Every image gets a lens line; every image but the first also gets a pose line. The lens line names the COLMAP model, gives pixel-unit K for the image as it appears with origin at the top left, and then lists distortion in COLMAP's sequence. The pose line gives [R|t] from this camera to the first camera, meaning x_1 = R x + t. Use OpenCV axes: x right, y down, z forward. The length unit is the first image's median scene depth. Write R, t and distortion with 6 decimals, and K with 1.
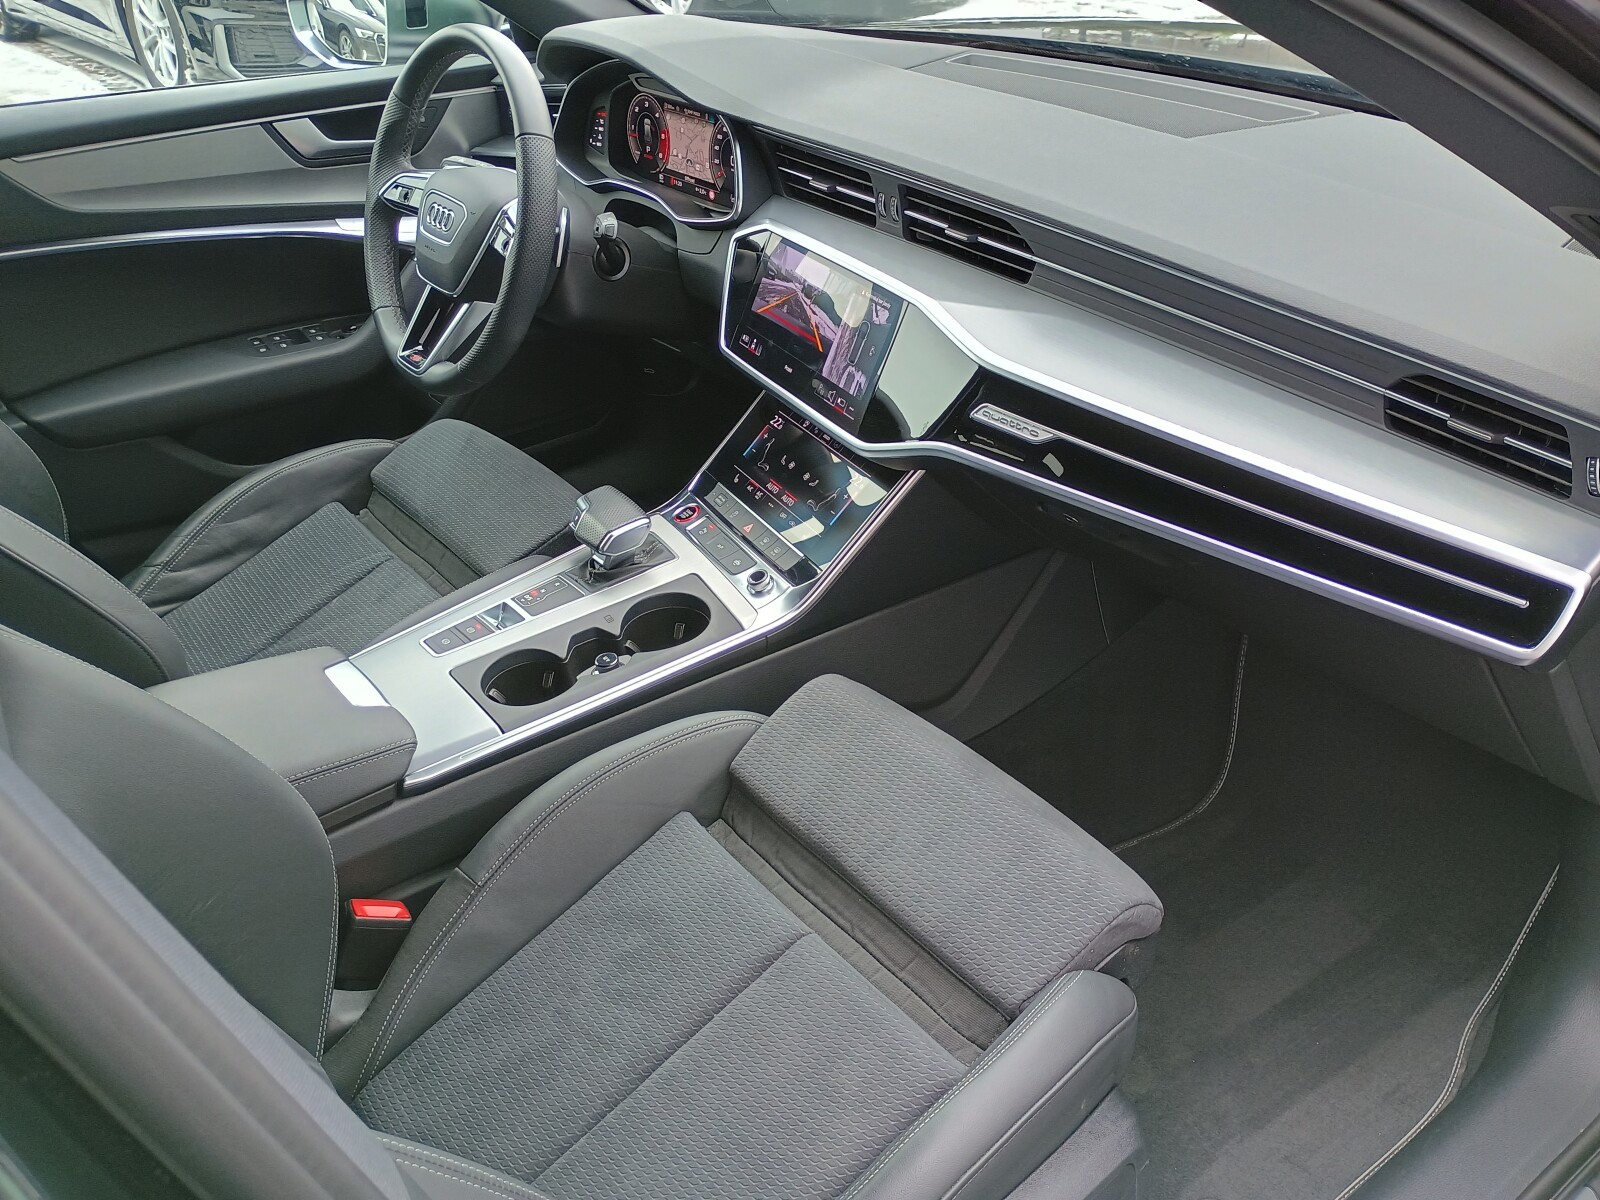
lens RADIAL K [[1376.6, 0, 823.8], [0, 1376.6, 598.9], [0, 0, 1]] dist [0.011915, -0.000010]
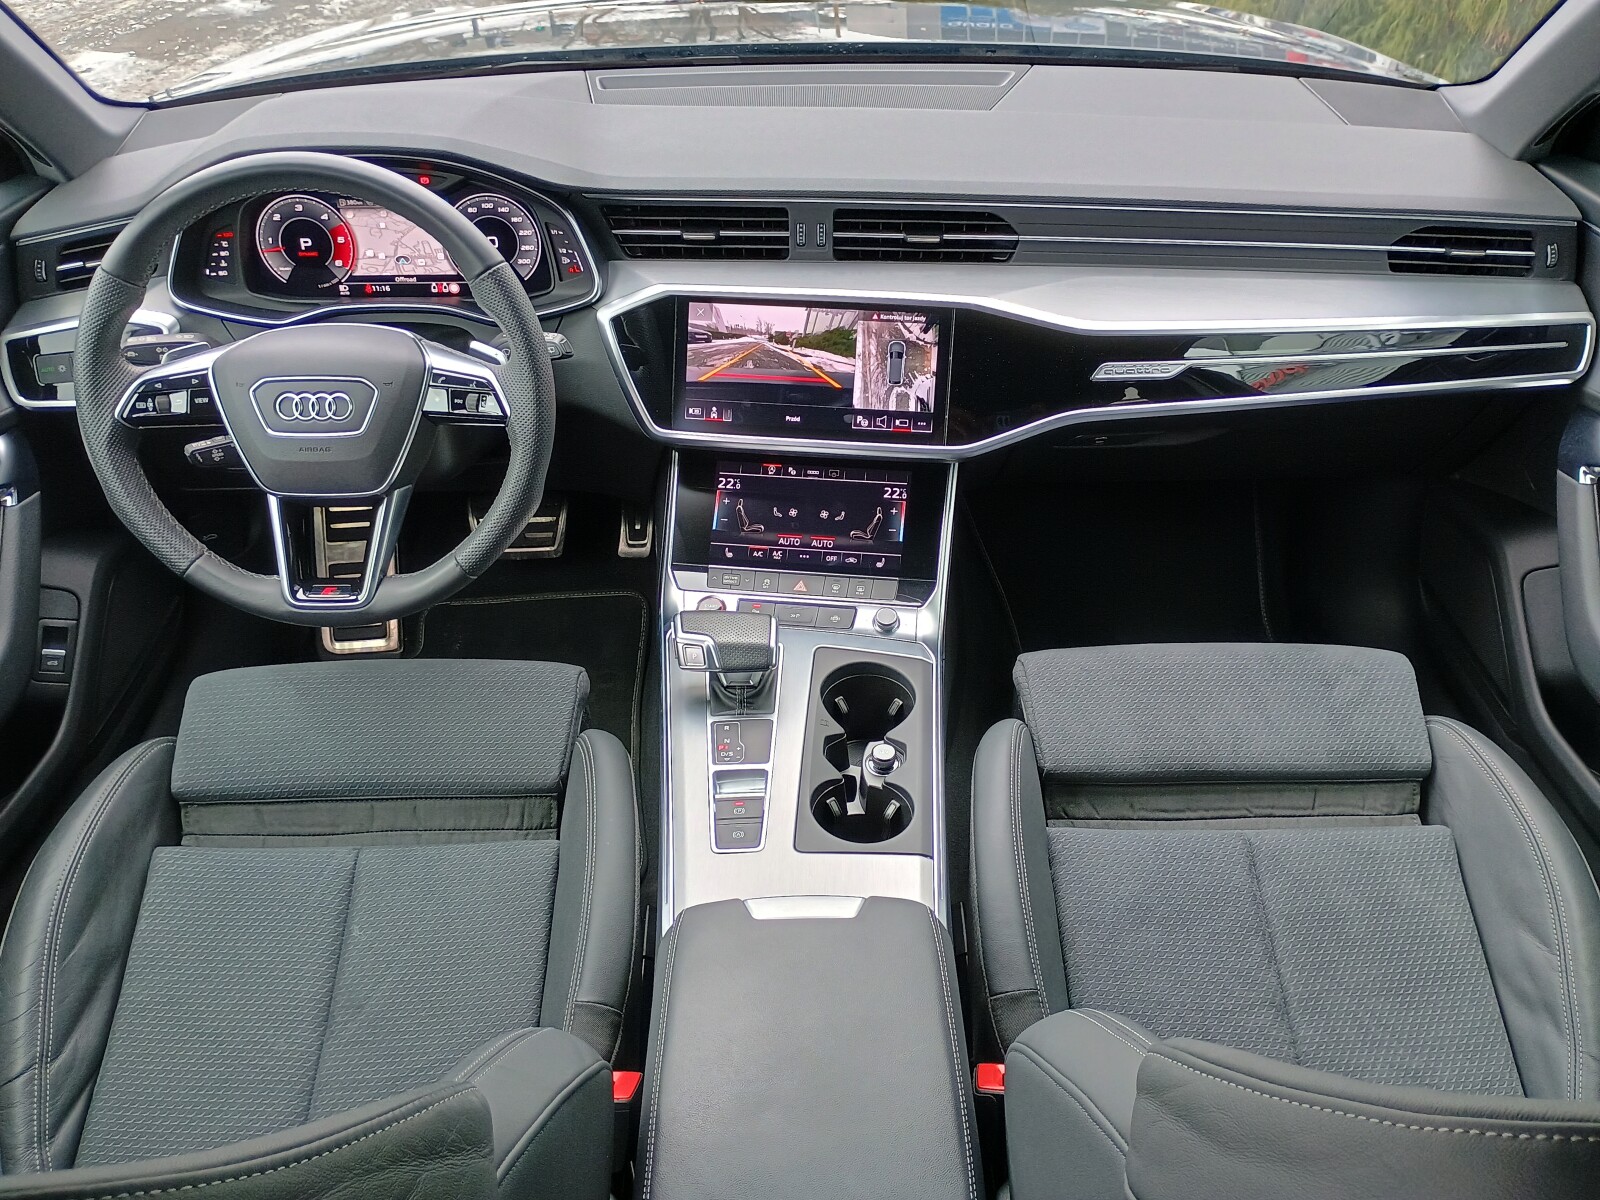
lens RADIAL K [[1374.8, 0, 799.2], [0, 1374.8, 593.3], [0, 0, 1]] dist [0.048956, -0.064917]
pose [[0.609646, -0.424693, 0.669304, -0.760193], [0.402519, 0.893261, 0.200159, -0.260128], [-0.682869, 0.147381, 0.715519, 0.326932]]
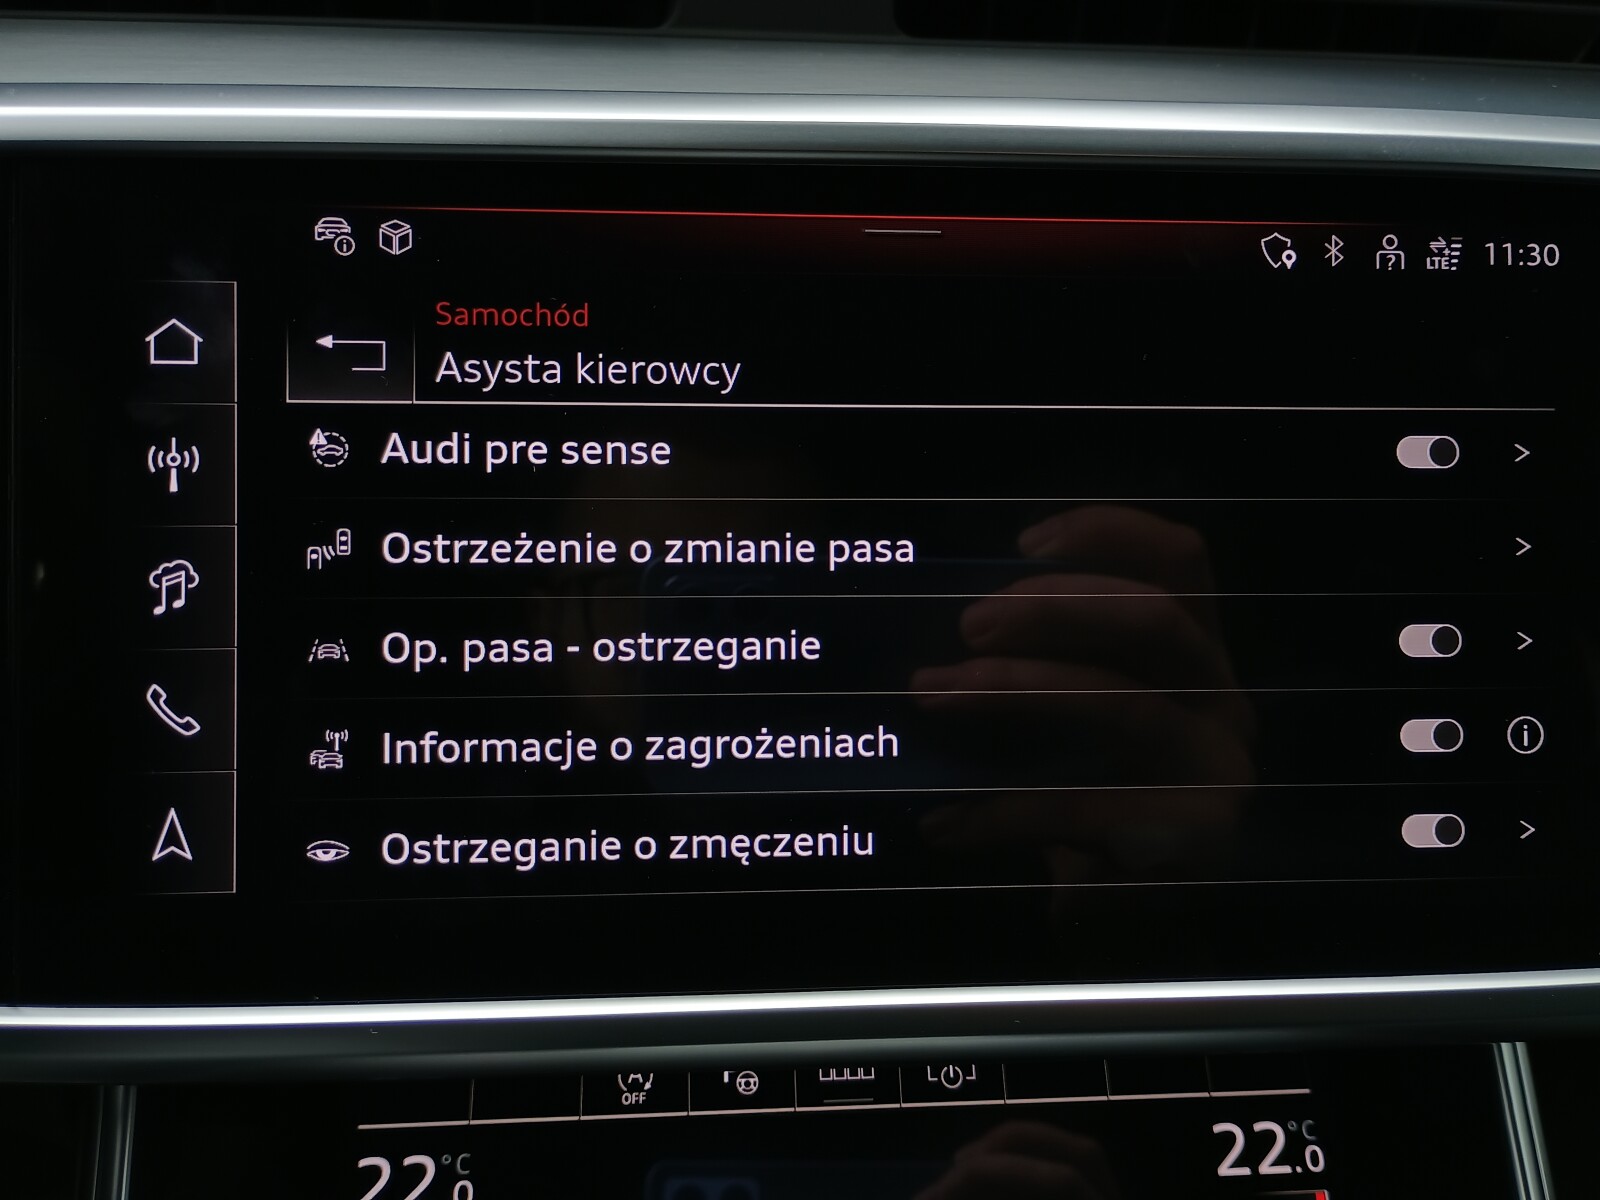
lens RADIAL K [[1425.5, 0, 834.8], [0, 1425.5, 550.4], [0, 0, 1]] dist [0.031386, -0.021613]
pose [[0.404170, -0.328661, 0.853598, -0.162043], [0.421393, 0.895187, 0.145149, -0.231598], [-0.811834, 0.301035, 0.500303, 0.936694]]
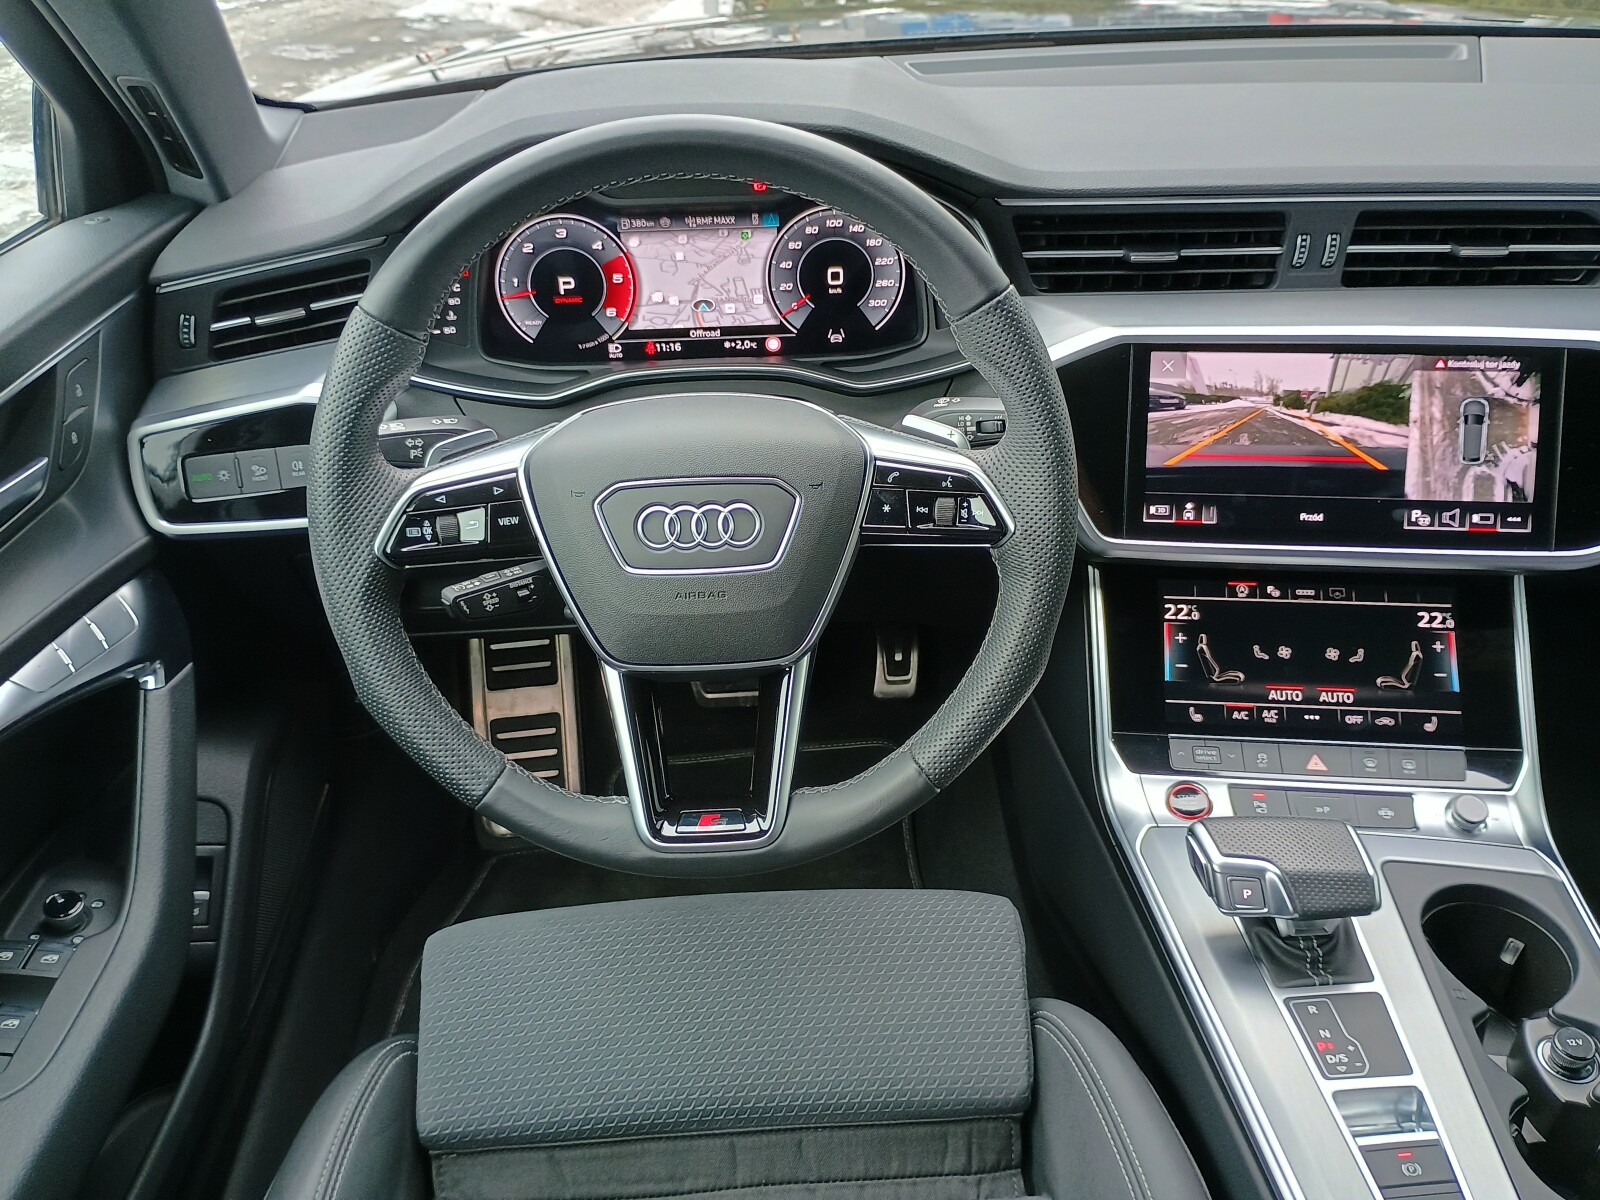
lens RADIAL K [[1395.7, 0, 801.0], [0, 1395.7, 588.6], [0, 0, 1]] dist [0.036990, -0.028951]
pose [[0.575147, -0.399907, 0.713639, -0.687318], [0.424387, 0.891654, 0.157634, -0.360329], [-0.699358, 0.212196, 0.682548, 0.747288]]
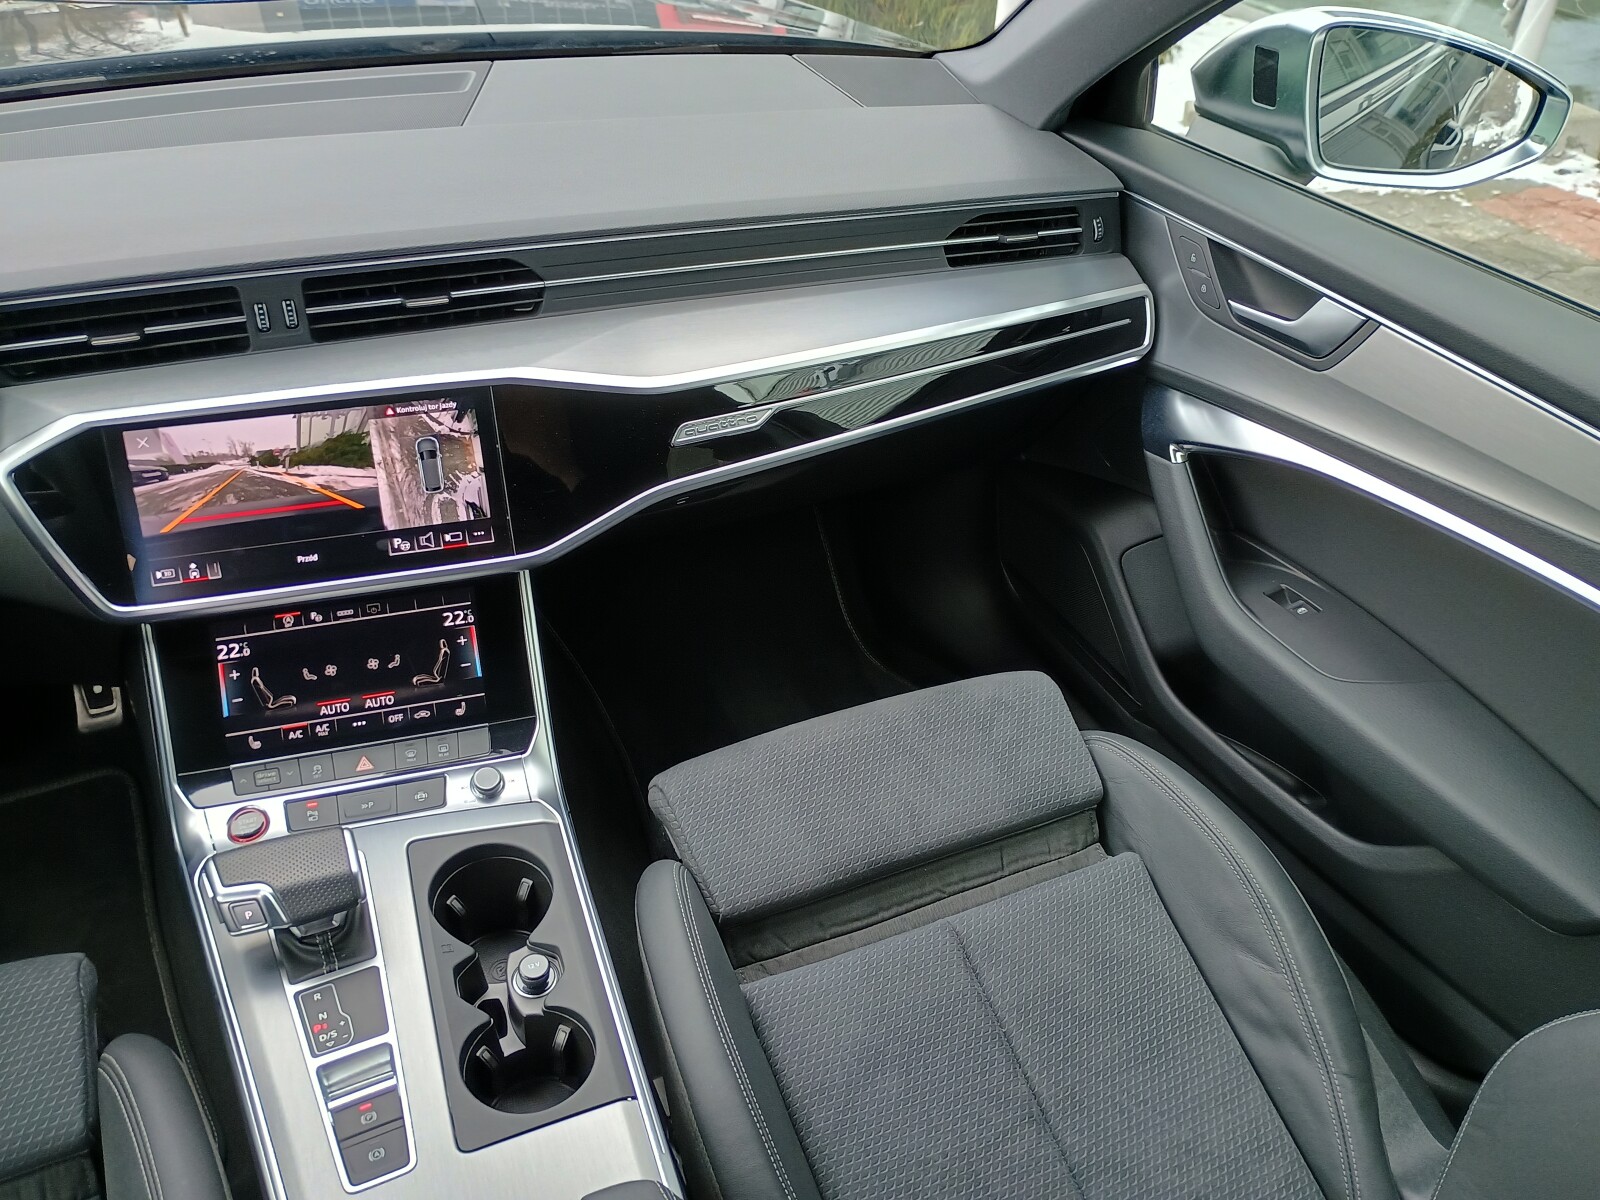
lens RADIAL K [[1395.7, 0, 801.0], [0, 1395.7, 588.6], [0, 0, 1]] dist [0.036990, -0.028951]
pose [[0.233014, -0.534880, 0.812162, -0.613078], [0.478326, 0.790181, 0.383169, -0.329839], [-0.846705, 0.299194, 0.439970, 0.460868]]
